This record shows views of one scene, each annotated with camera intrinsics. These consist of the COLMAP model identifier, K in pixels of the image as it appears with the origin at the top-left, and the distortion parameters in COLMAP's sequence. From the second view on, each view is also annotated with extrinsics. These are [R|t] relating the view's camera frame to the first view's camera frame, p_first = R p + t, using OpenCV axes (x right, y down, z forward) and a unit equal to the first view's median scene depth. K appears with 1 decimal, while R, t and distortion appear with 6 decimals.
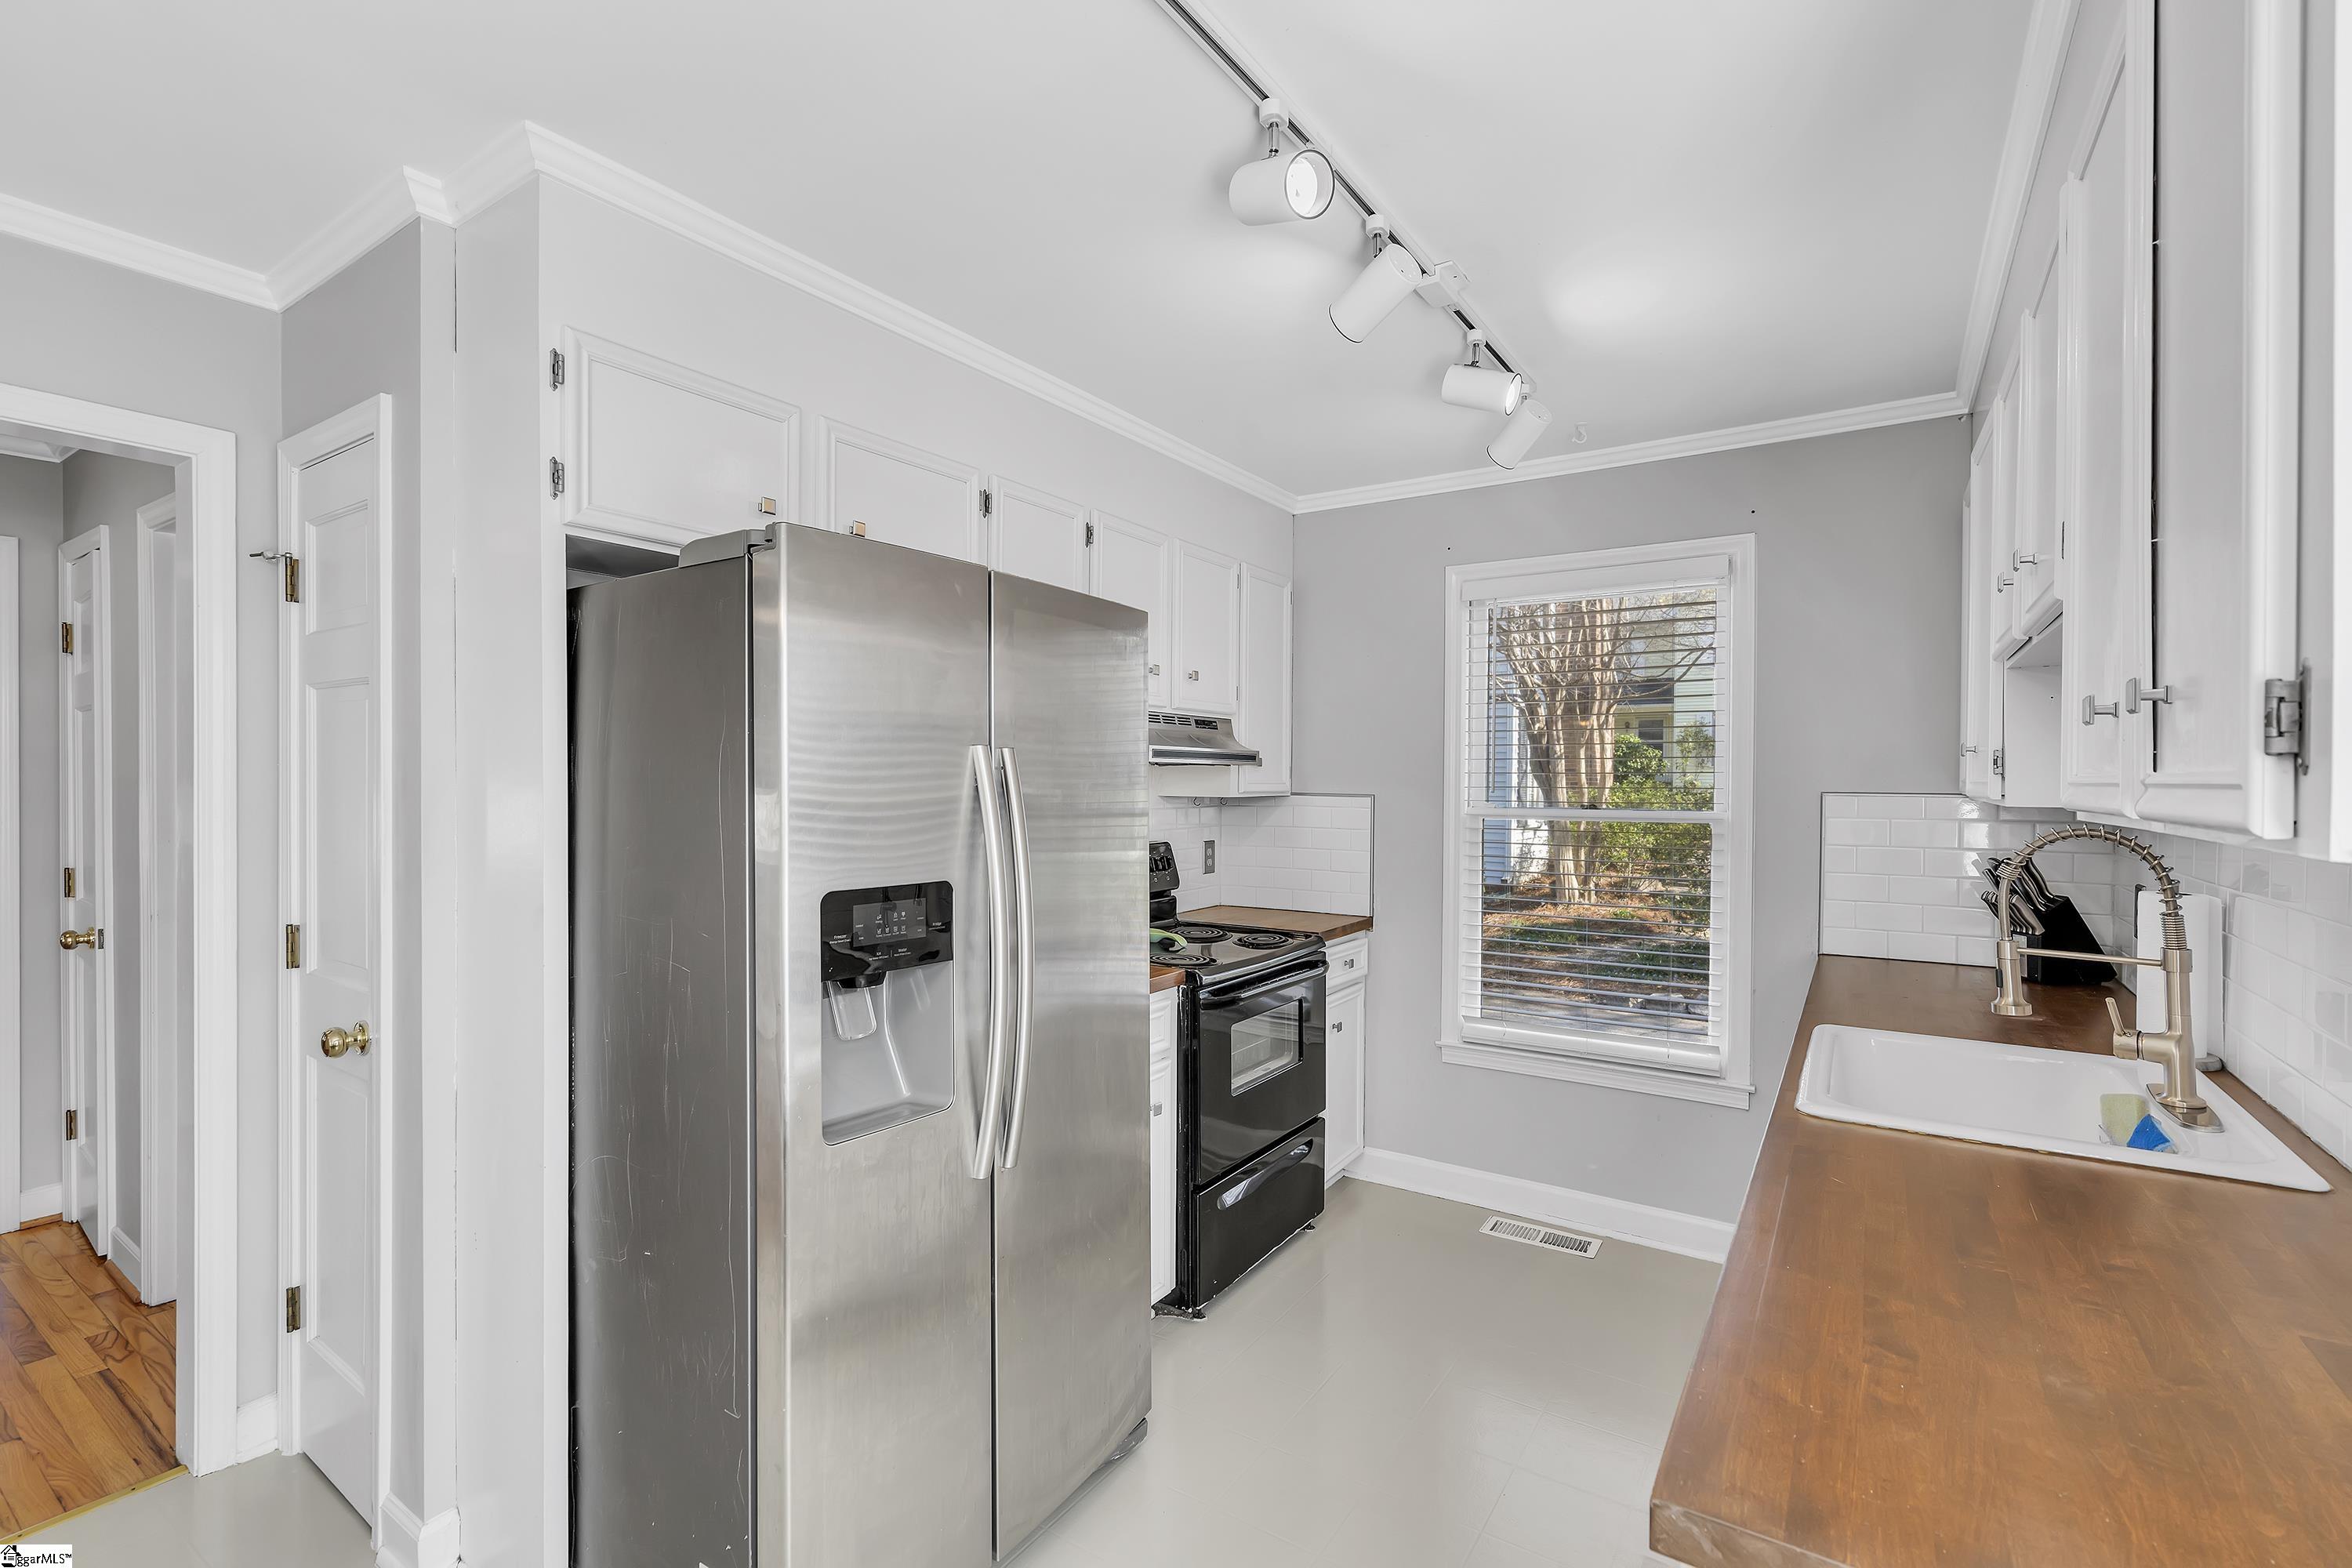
lens RADIAL K [[1056.1, 0, 1178.0], [0, 1056.1, 785.1], [0, 0, 1]] dist [-0.000703, 0.000735]
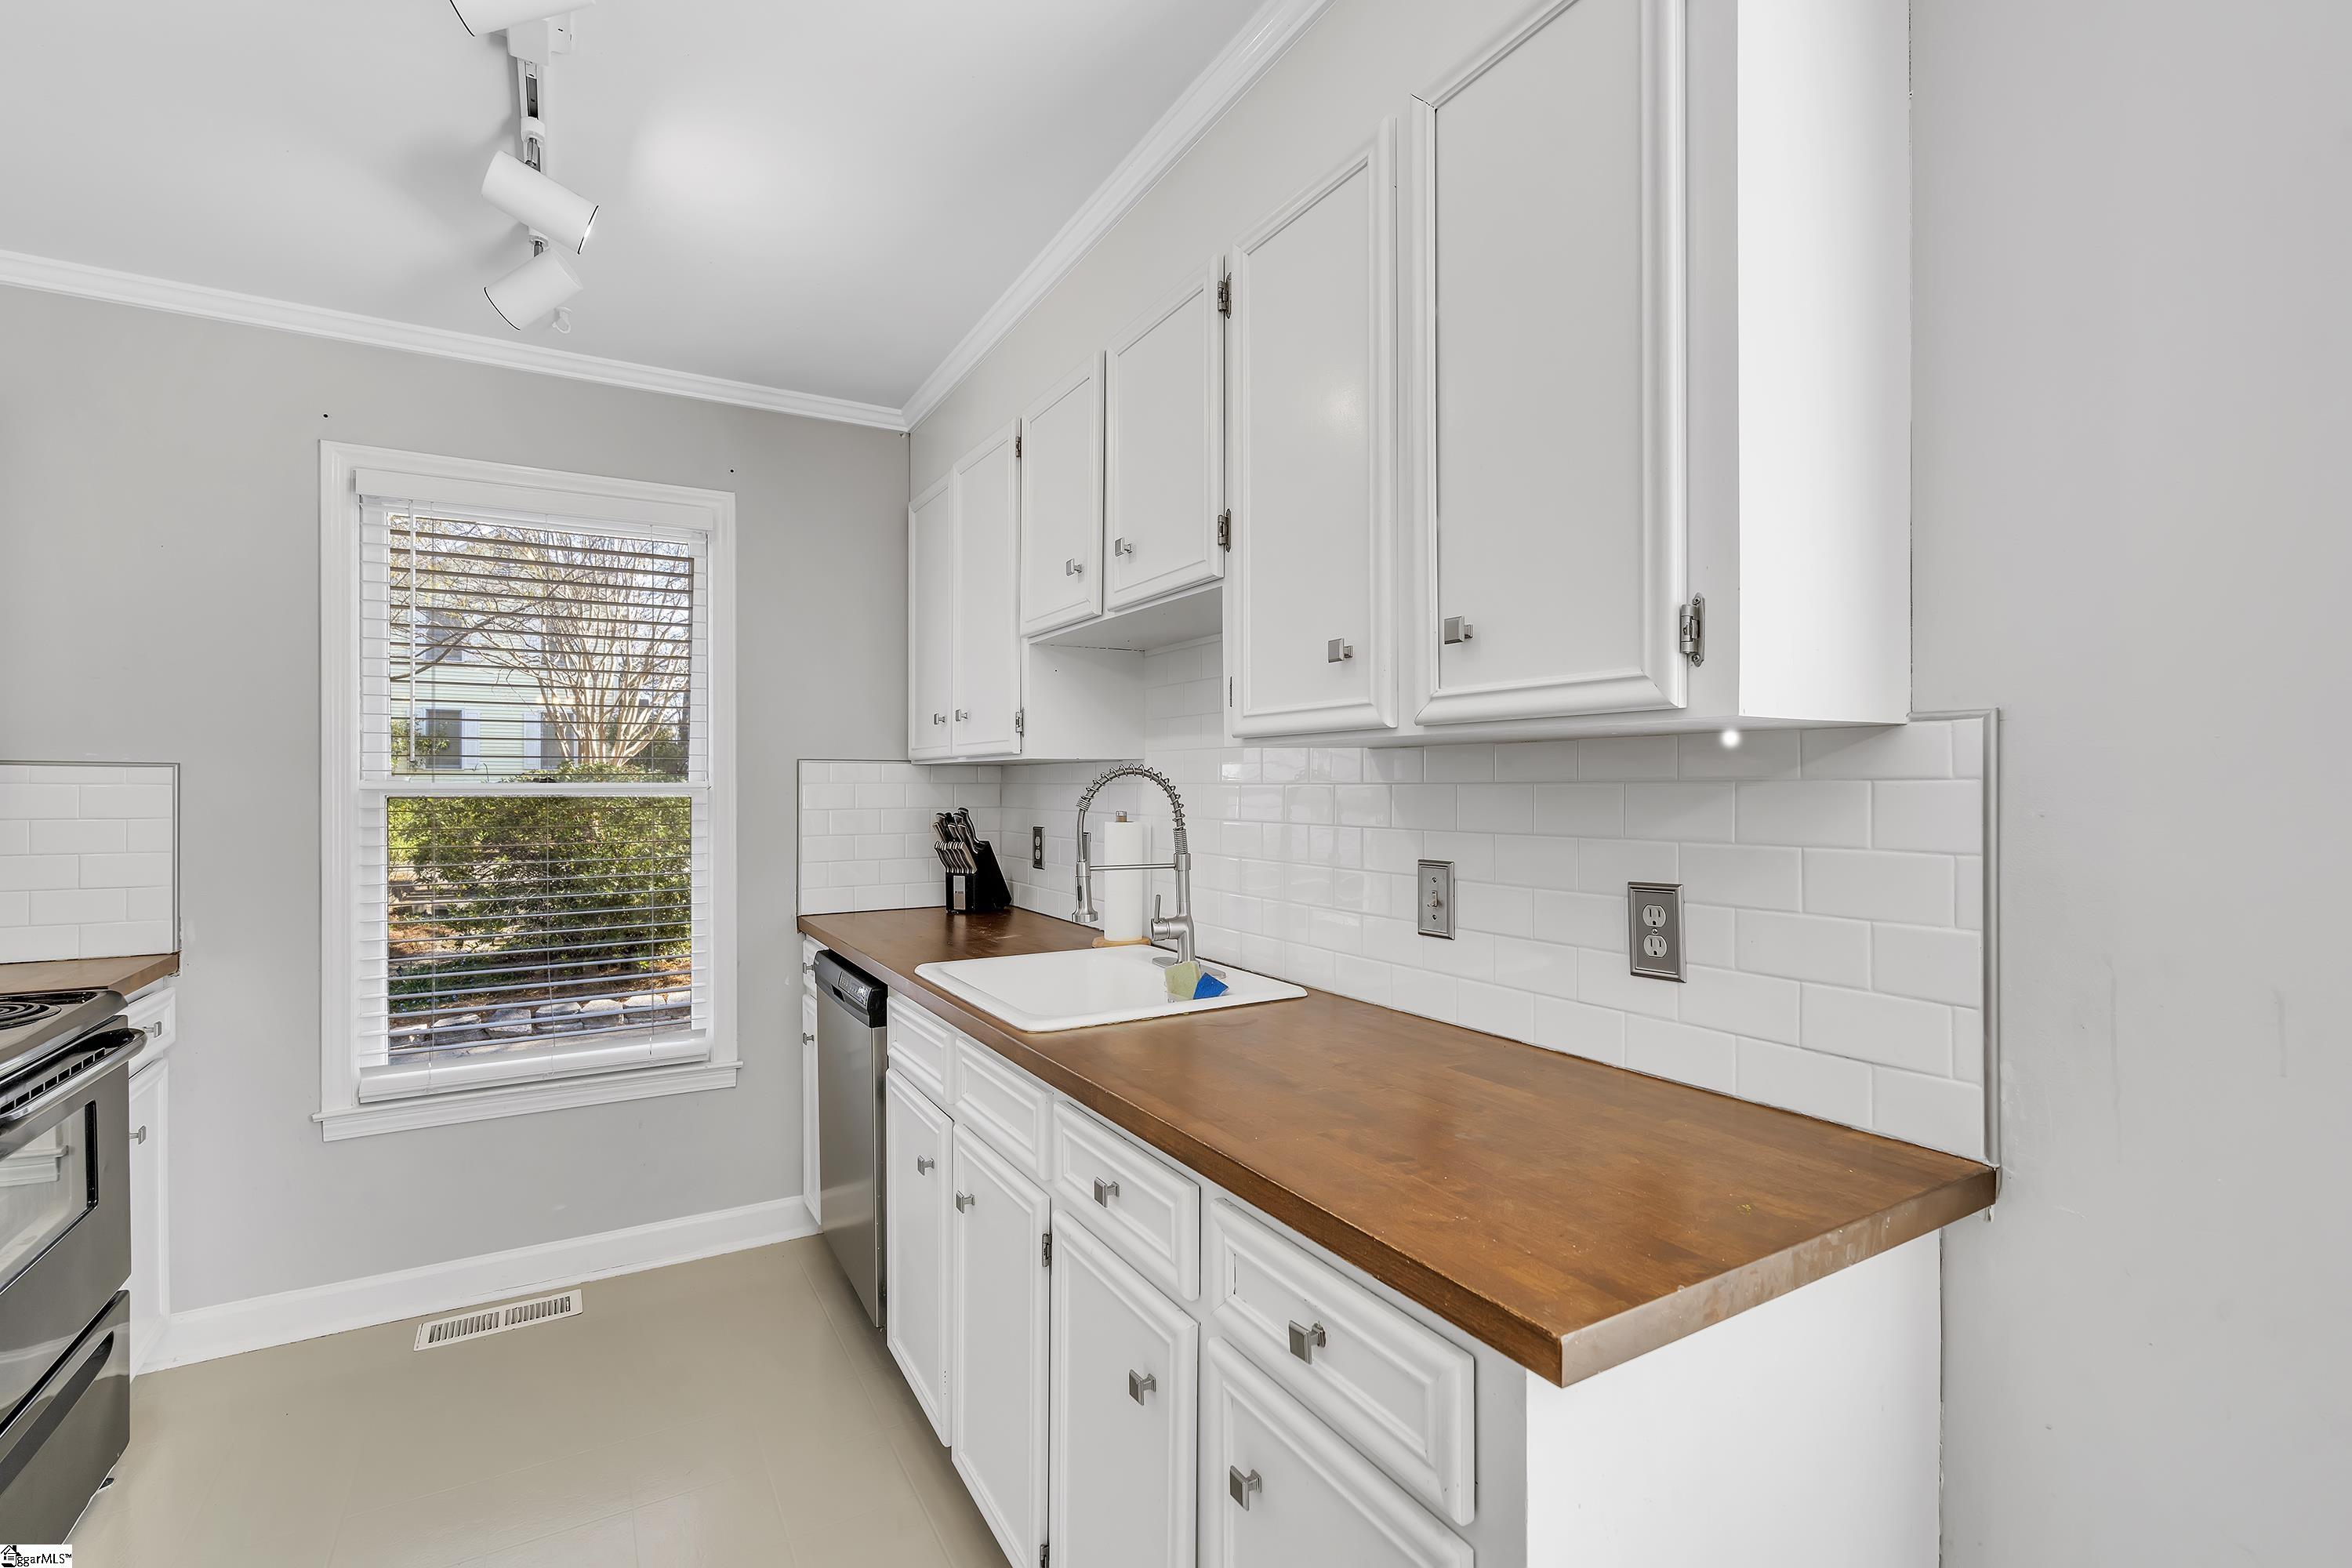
lens RADIAL K [[1056.1, 0, 1175.9], [0, 1056.1, 784.0], [0, 0, 1]] dist [-0.000703, 0.000735]
pose [[0.446338, -0.005222, 0.894849, -0.147371], [0.009304, 0.999956, 0.001195, 0.032938], [-0.894816, 0.007792, 0.446367, 0.206766]]
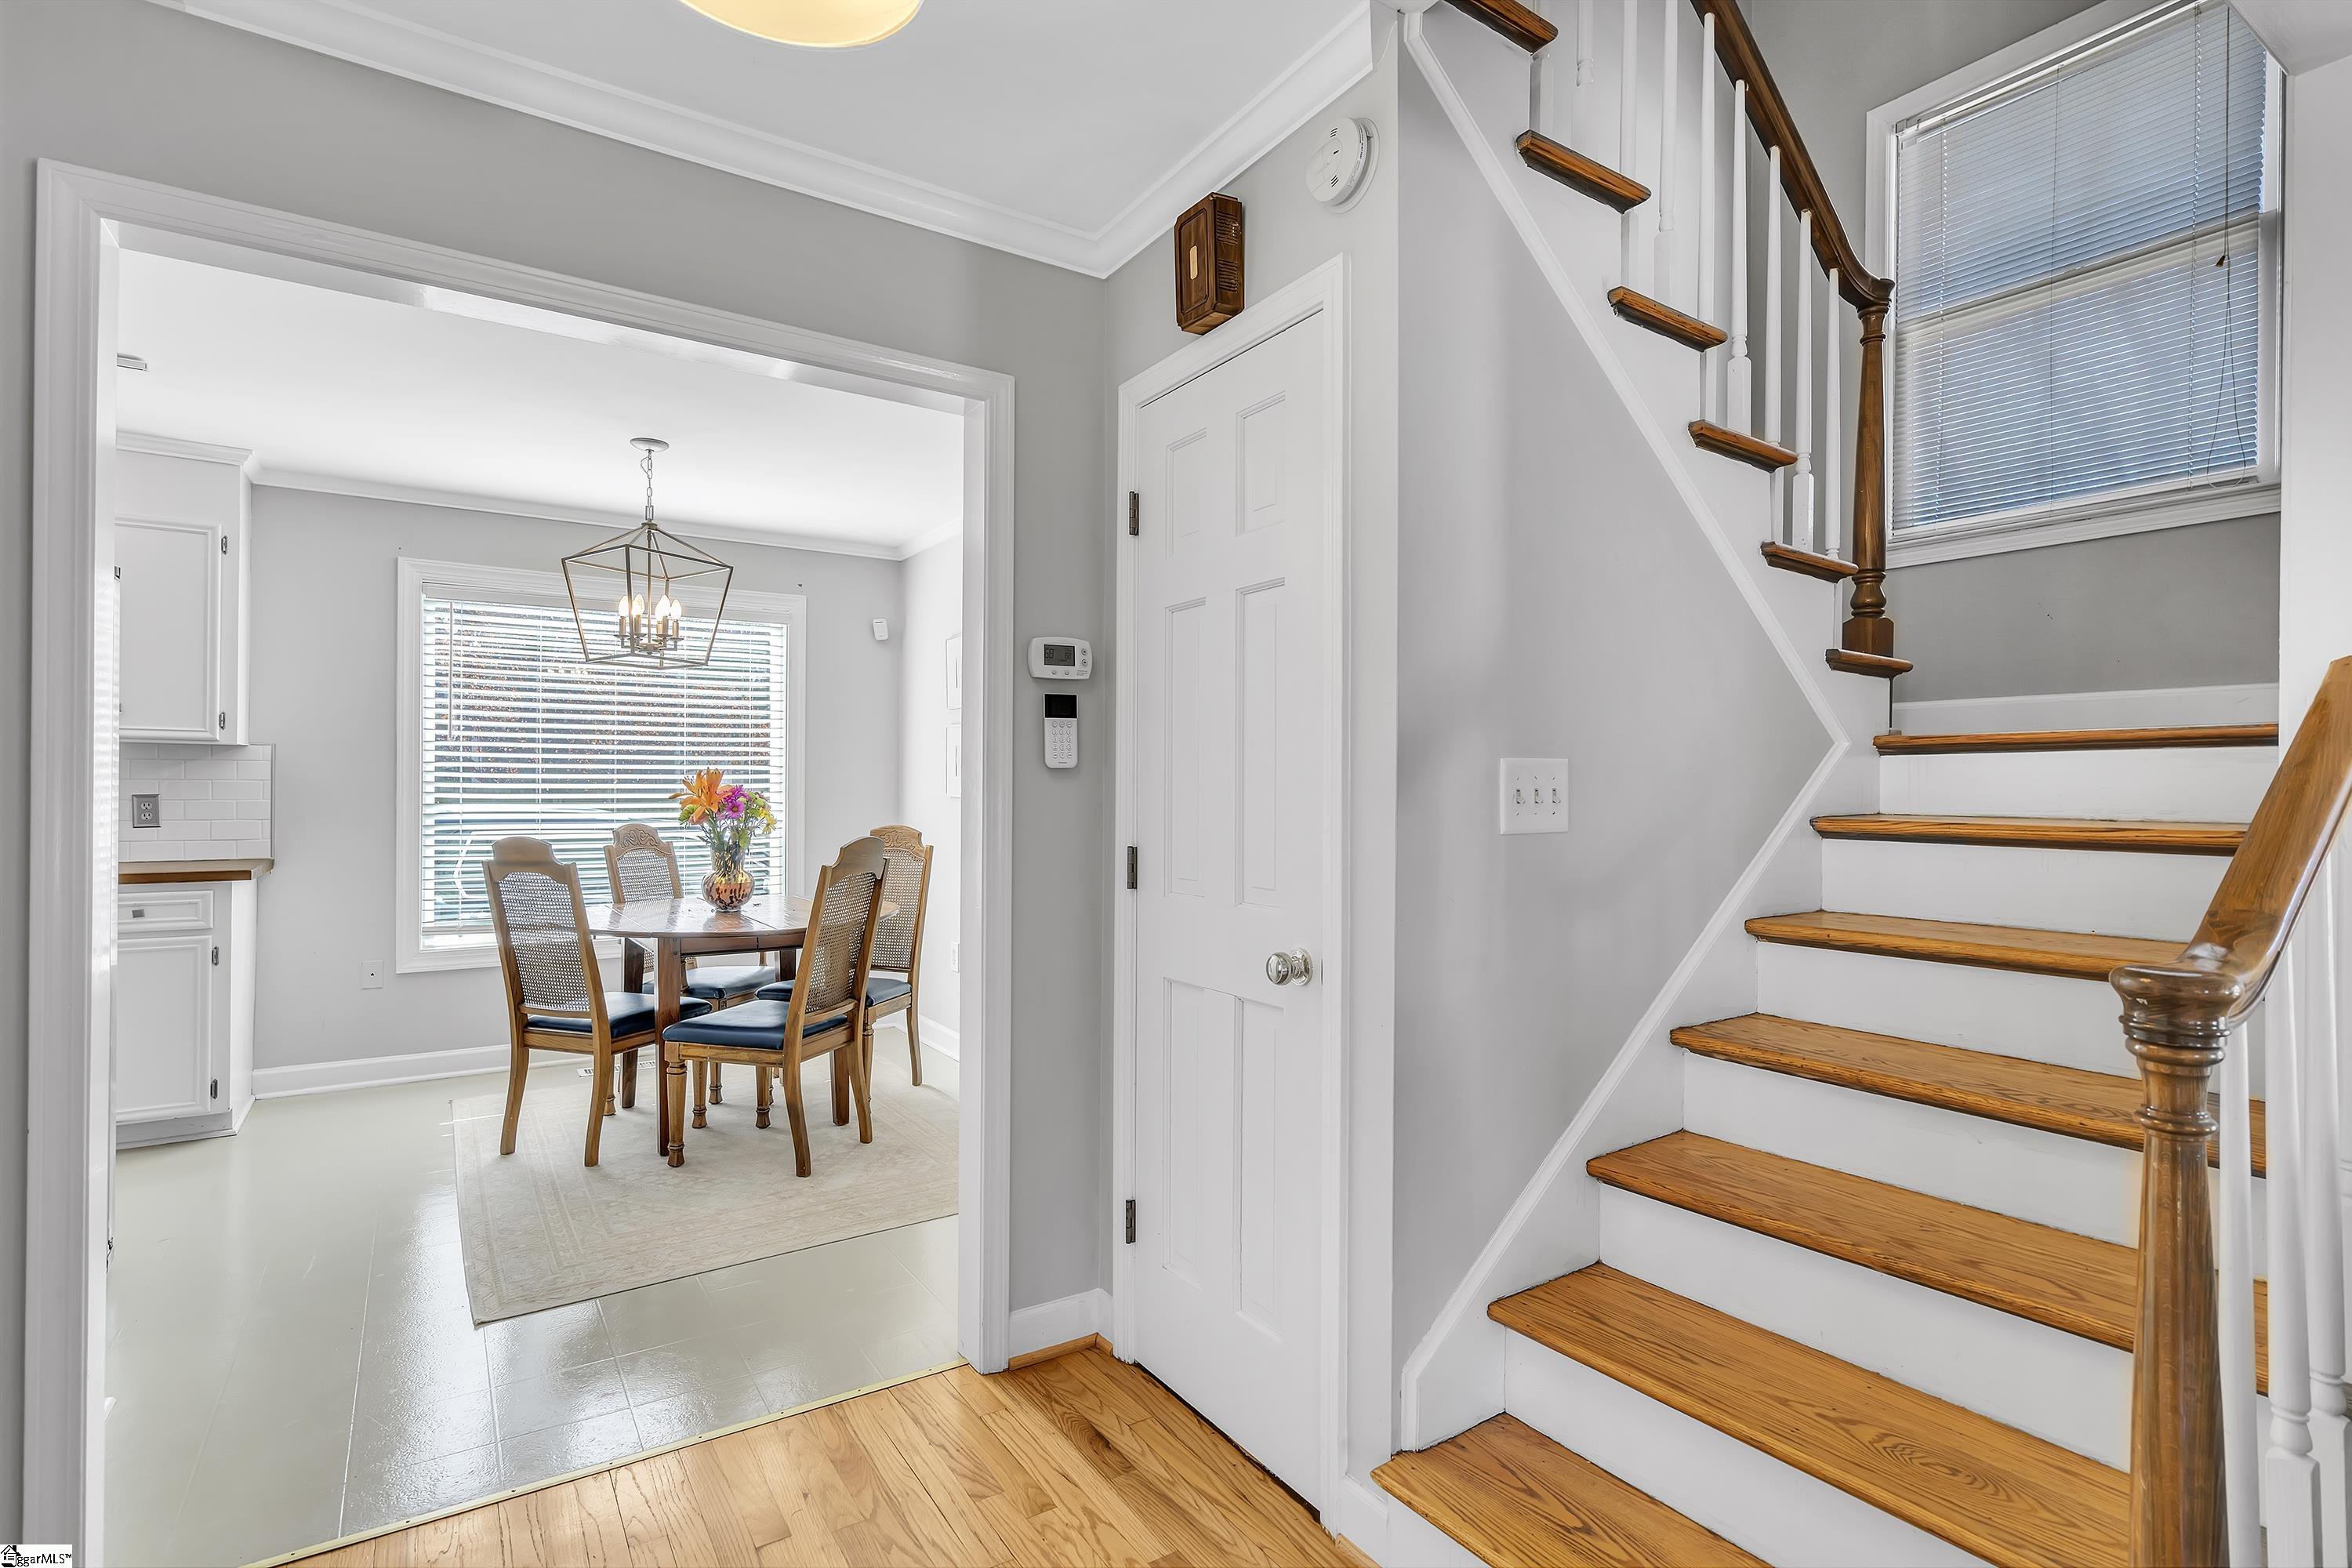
lens RADIAL K [[1112.6, 0, 1179.4], [0, 1112.6, 787.0], [0, 0, 1]] dist [0.001088, 0.000146]
pose [[-0.924316, -0.008222, 0.381539, -1.353836], [-0.005410, 0.999950, 0.008442, 0.049533], [-0.381590, 0.005739, -0.924314, 1.007780]]
